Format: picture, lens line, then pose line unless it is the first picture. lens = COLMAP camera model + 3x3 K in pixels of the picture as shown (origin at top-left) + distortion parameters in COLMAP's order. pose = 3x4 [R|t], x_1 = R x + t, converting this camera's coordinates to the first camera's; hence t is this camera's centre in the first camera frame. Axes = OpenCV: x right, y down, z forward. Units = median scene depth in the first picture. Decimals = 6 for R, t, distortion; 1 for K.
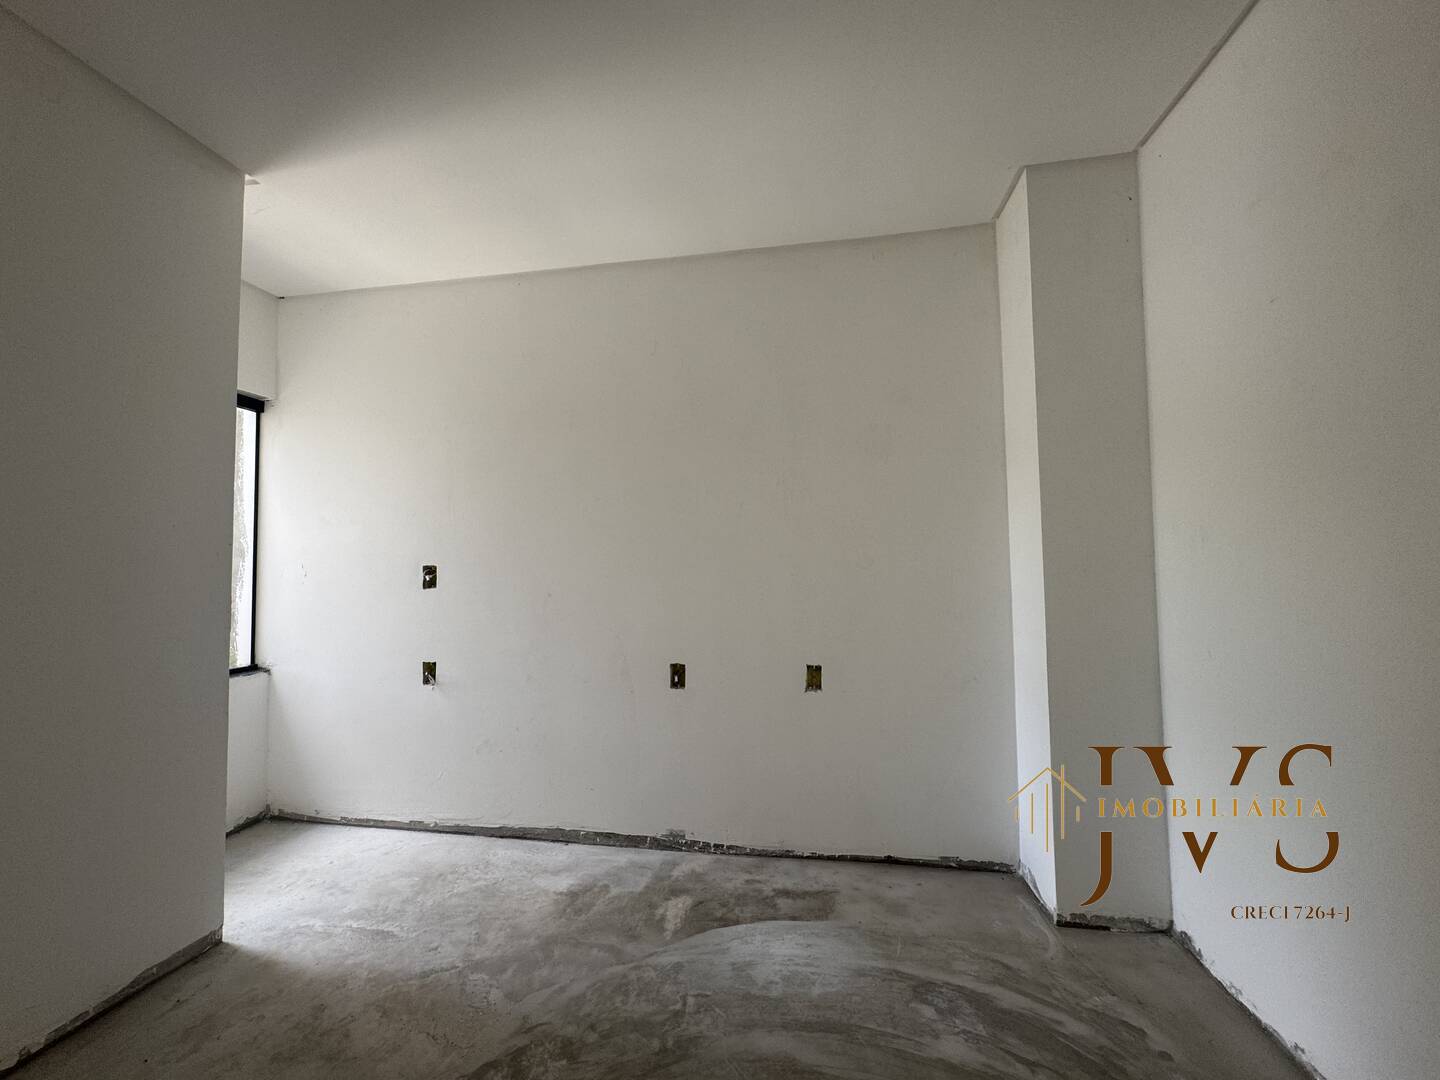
lens RADIAL K [[575.8, 0, 720.4], [0, 575.8, 542.0], [0, 0, 1]] dist [-0.001713, 0.000071]
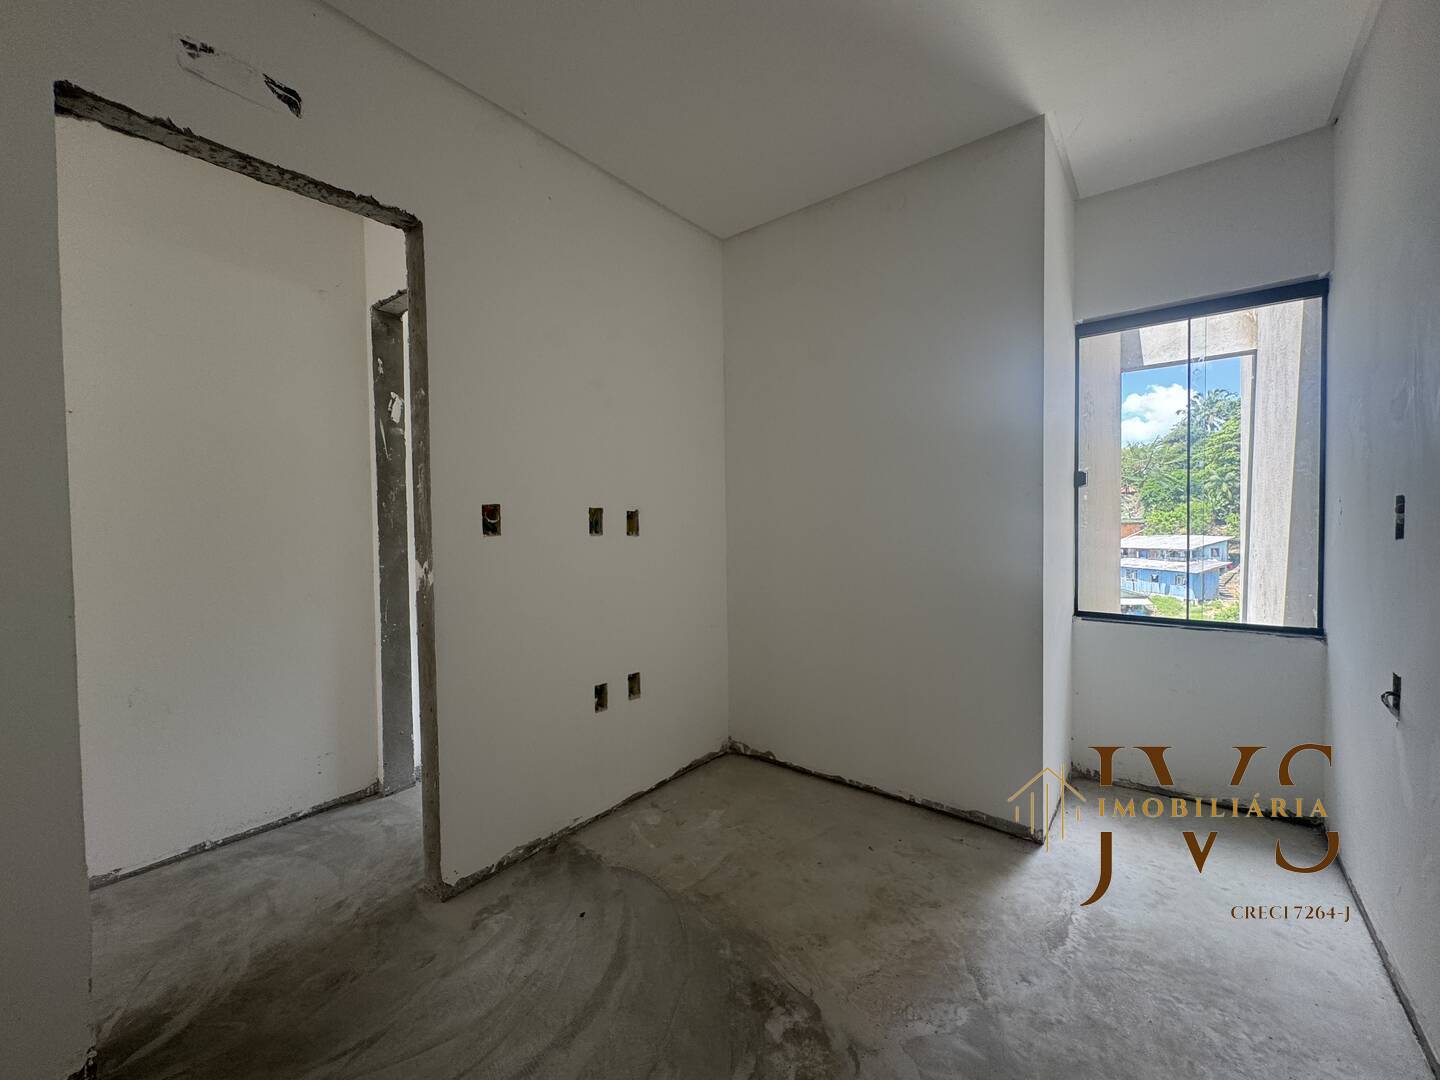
lens RADIAL K [[575.8, 0, 720.4], [0, 575.8, 542.0], [0, 0, 1]] dist [-0.001713, 0.000071]
pose [[-0.483080, 0.046094, -0.874362, 0.354450], [0.054453, 0.998262, 0.022540, 0.050492], [0.873881, -0.036723, -0.484750, 0.959161]]
